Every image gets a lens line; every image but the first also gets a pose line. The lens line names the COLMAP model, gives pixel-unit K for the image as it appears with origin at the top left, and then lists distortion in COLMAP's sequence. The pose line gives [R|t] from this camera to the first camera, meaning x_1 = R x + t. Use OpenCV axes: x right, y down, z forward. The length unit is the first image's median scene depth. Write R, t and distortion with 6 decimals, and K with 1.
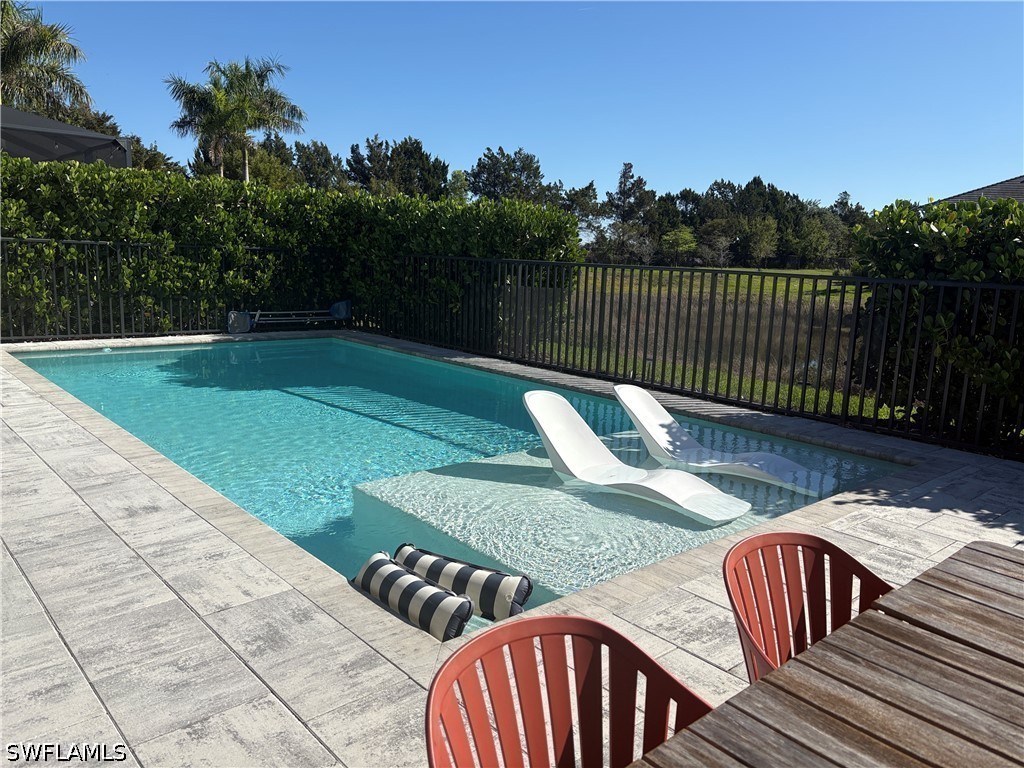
lens RADIAL K [[779.1, 0, 512.0], [0, 779.1, 384.0], [0, 0, 1]] dist [0.014943, 0.000345]
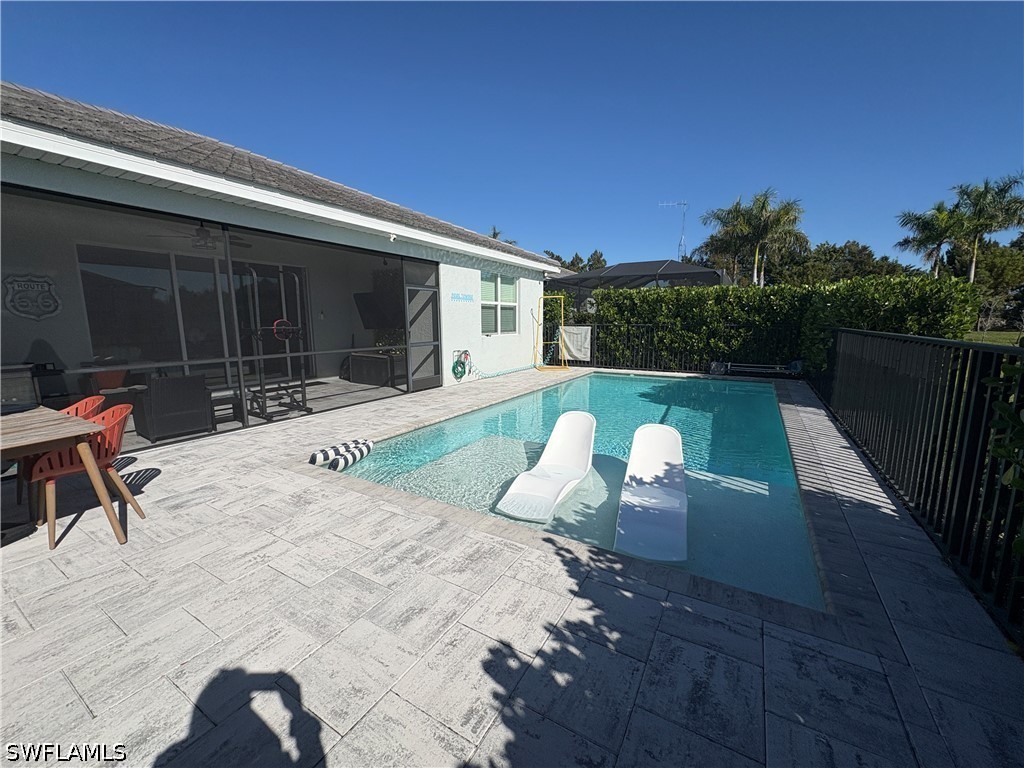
lens RADIAL K [[409.8, 0, 512.0], [0, 409.8, 384.0], [0, 0, 1]] dist [-0.001352, 0.000154]
pose [[0.303009, 0.108948, -0.946740, 0.099814], [-0.147153, 0.986878, 0.066470, -0.010543], [0.941558, 0.119175, 0.315065, 0.079469]]
